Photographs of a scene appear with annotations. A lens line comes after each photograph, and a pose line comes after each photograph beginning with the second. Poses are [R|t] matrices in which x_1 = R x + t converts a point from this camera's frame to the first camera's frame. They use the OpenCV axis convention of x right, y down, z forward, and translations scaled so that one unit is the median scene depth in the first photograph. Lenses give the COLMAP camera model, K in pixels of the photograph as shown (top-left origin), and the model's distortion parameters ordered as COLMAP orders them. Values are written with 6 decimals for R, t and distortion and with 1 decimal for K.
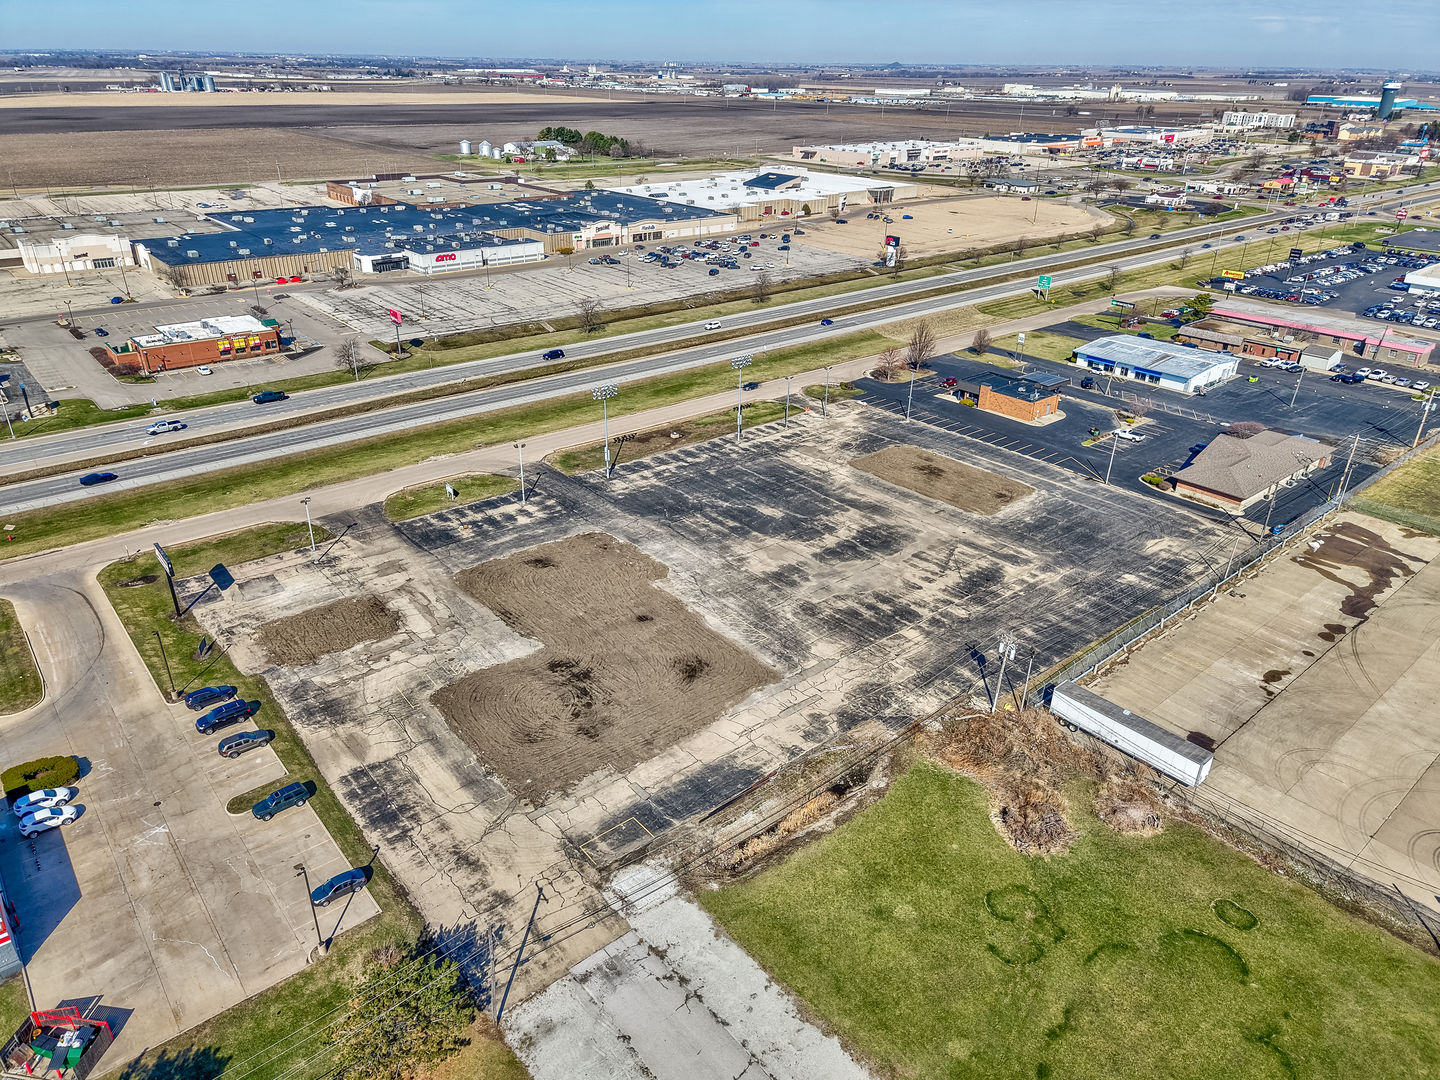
lens RADIAL K [[958.2, 0, 718.8], [0, 958.2, 542.8], [0, 0, 1]] dist [0.038591, -0.022943]
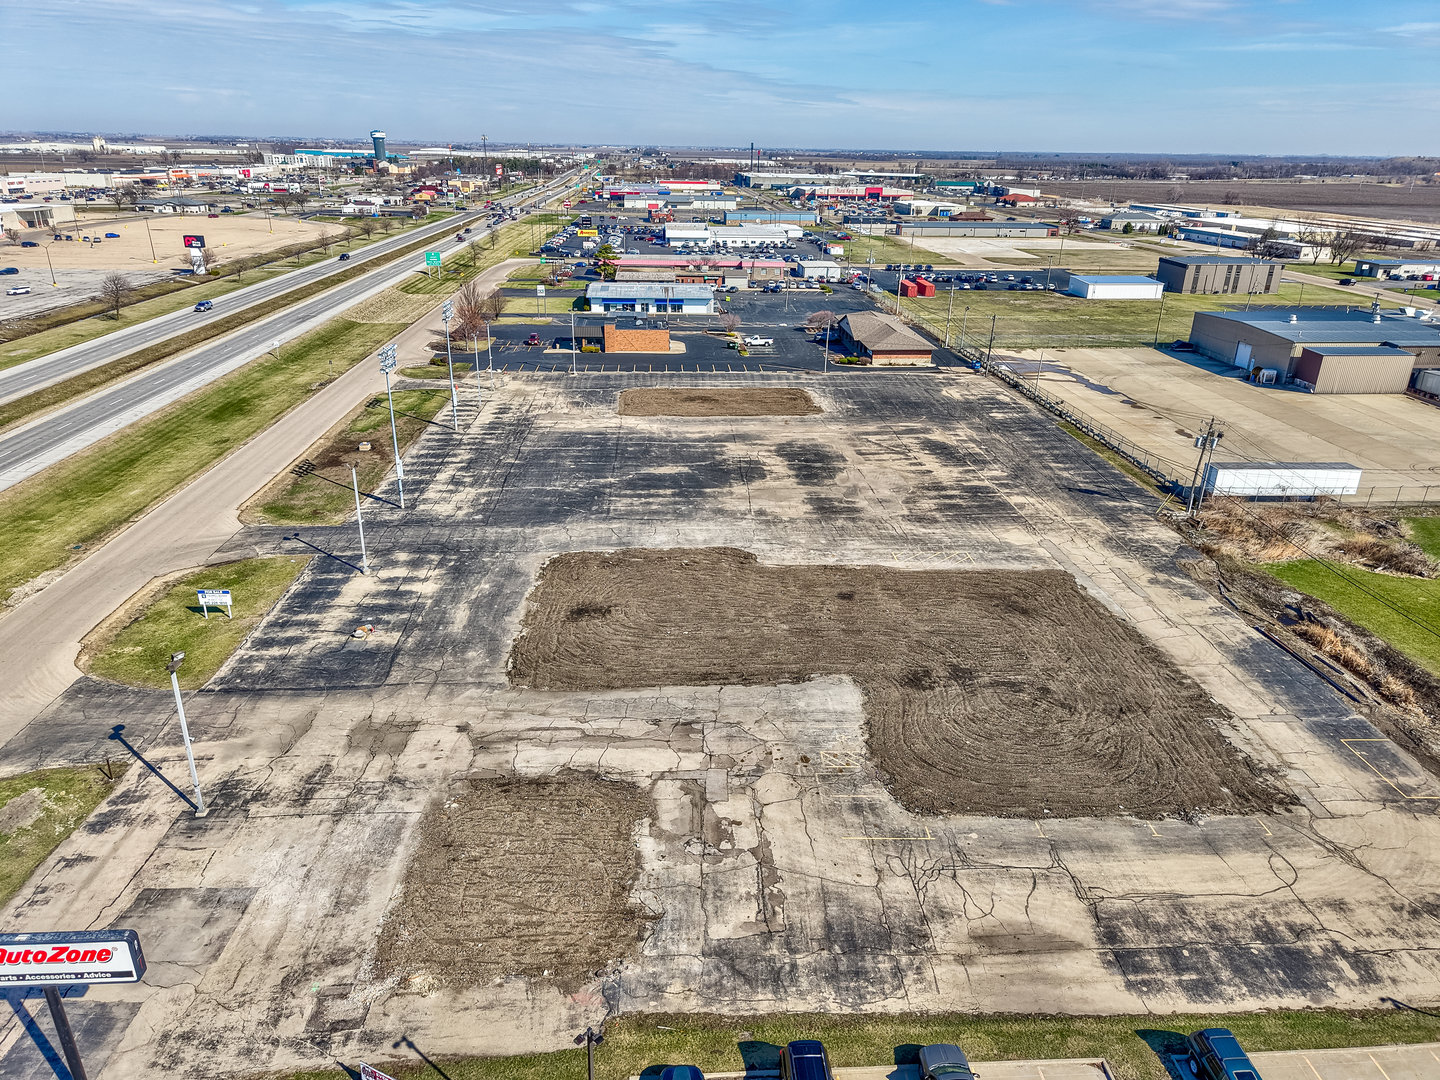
lens RADIAL K [[958.2, 0, 718.8], [0, 958.2, 539.8], [0, 0, 1]] dist [0.038591, -0.022943]
pose [[0.597416, -0.308701, 0.740133, -0.527656], [0.353093, 0.929918, 0.102851, -0.048086], [-0.720014, 0.199891, 0.664548, 0.534256]]
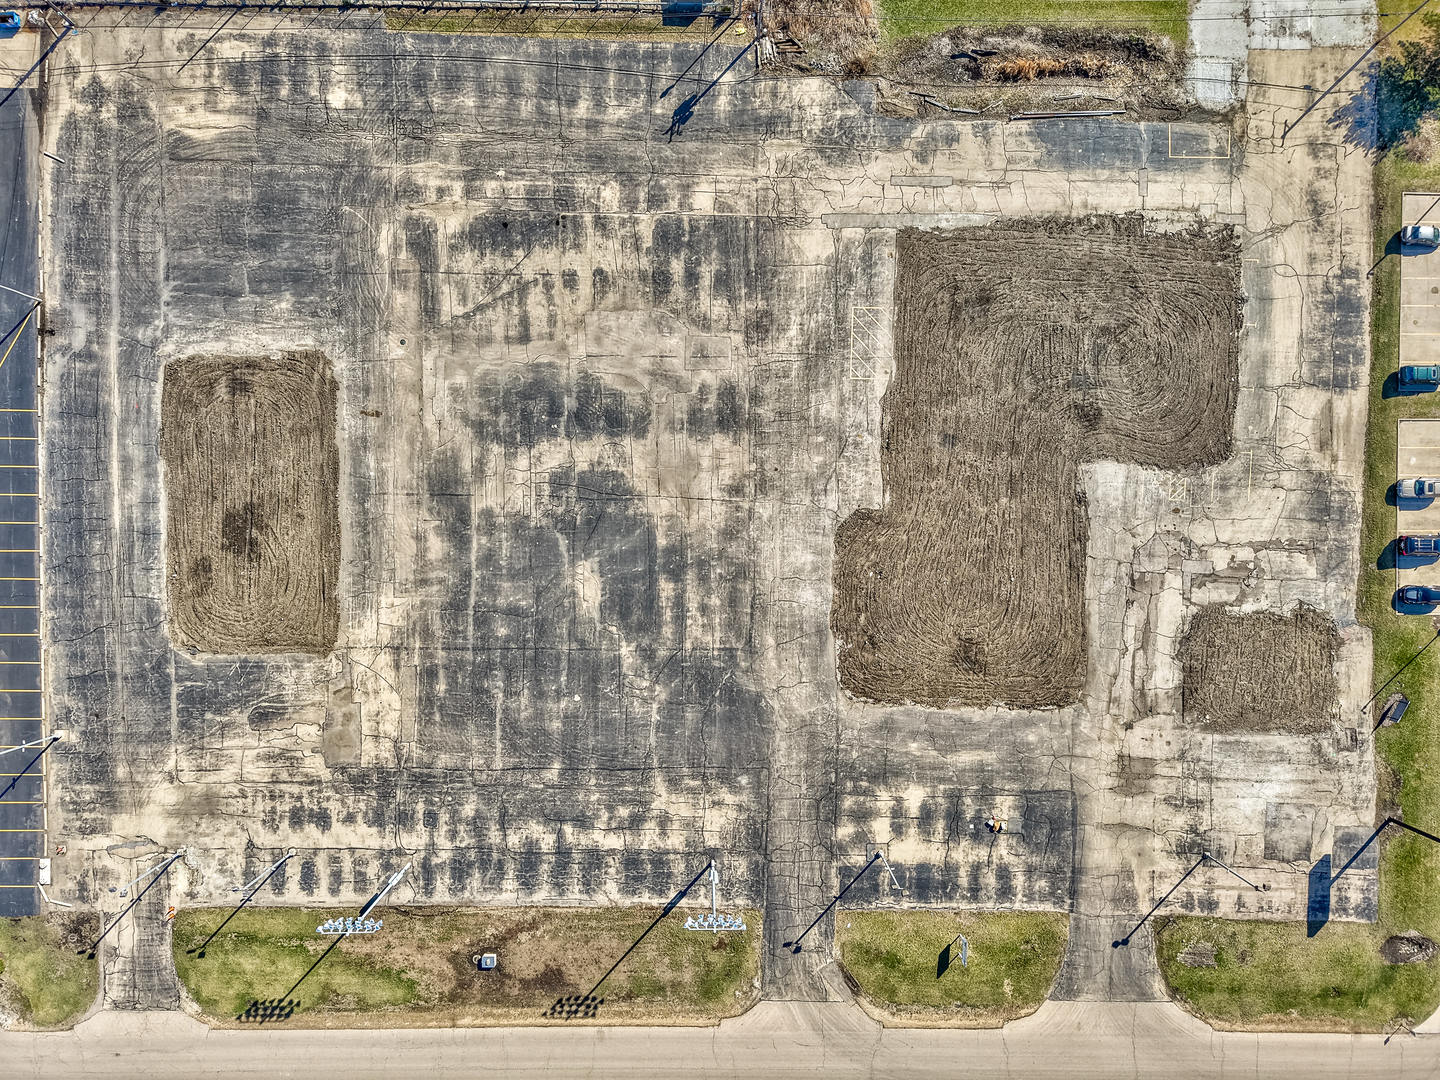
lens RADIAL K [[958.2, 0, 729.8], [0, 958.2, 560.4], [0, 0, 1]] dist [0.038591, -0.022943]
pose [[-0.760140, -0.648792, -0.035436, 0.017870], [0.265871, -0.360338, 0.894130, -0.609141], [-0.592874, 0.670243, 0.446402, 0.711717]]
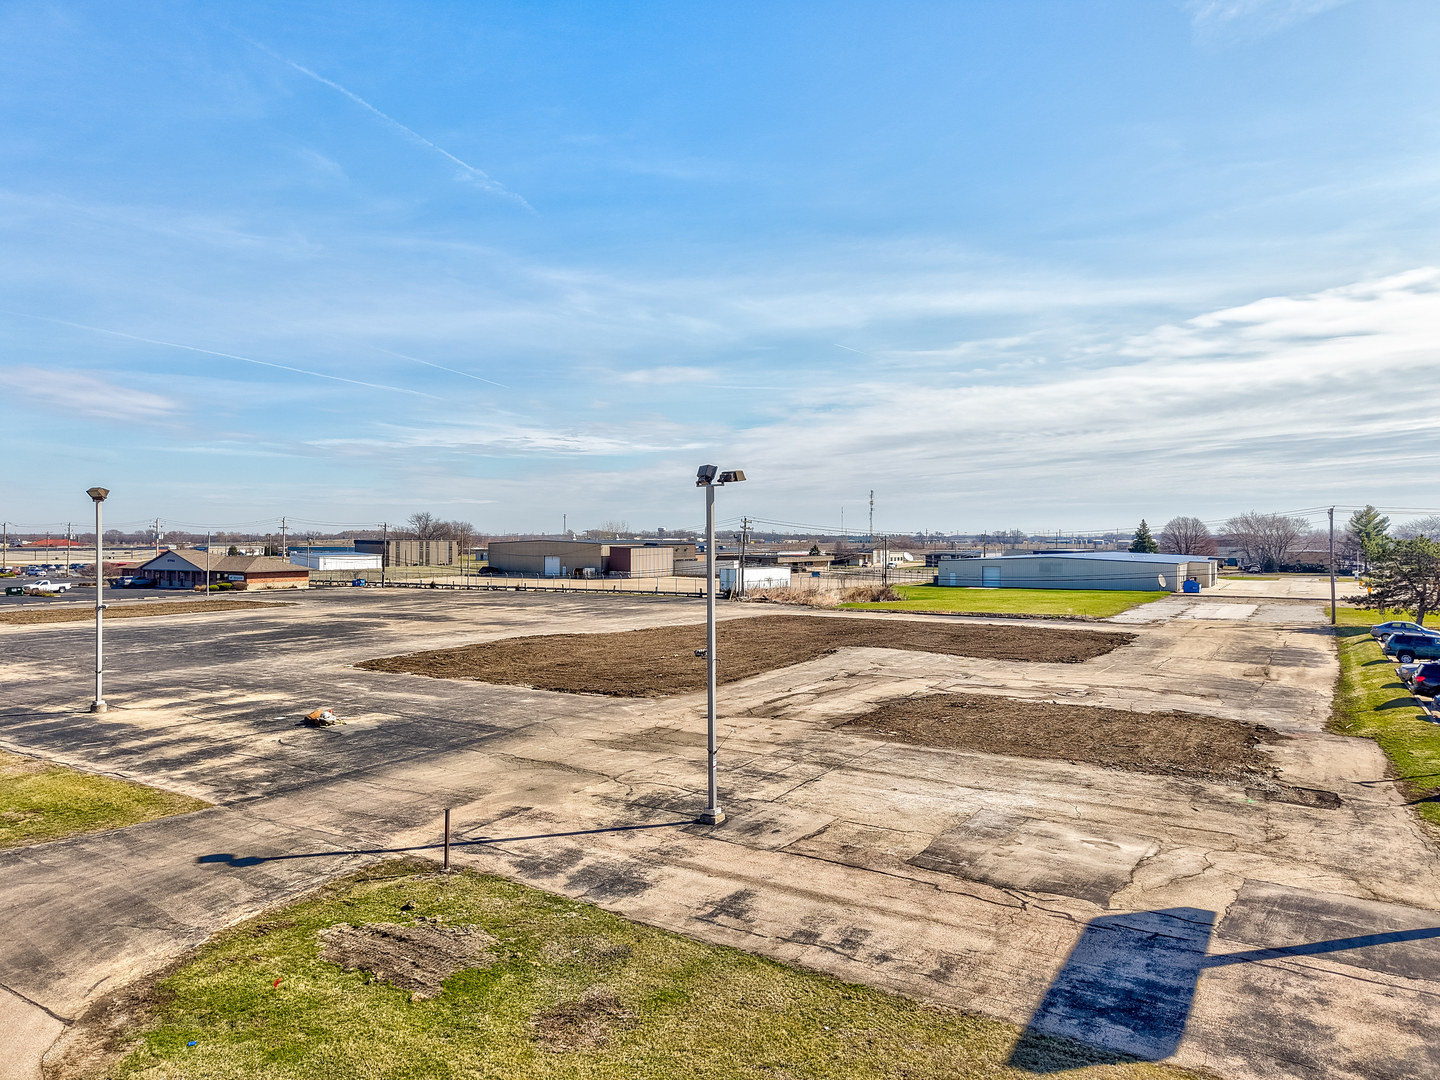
lens RADIAL K [[958.2, 0, 716.6], [0, 958.2, 538.5], [0, 0, 1]] dist [0.038591, -0.022943]
pose [[-0.314585, -0.016236, 0.949091, -0.579512], [0.420247, 0.894145, 0.154591, -0.059247], [-0.851134, 0.447484, -0.274461, 0.984448]]
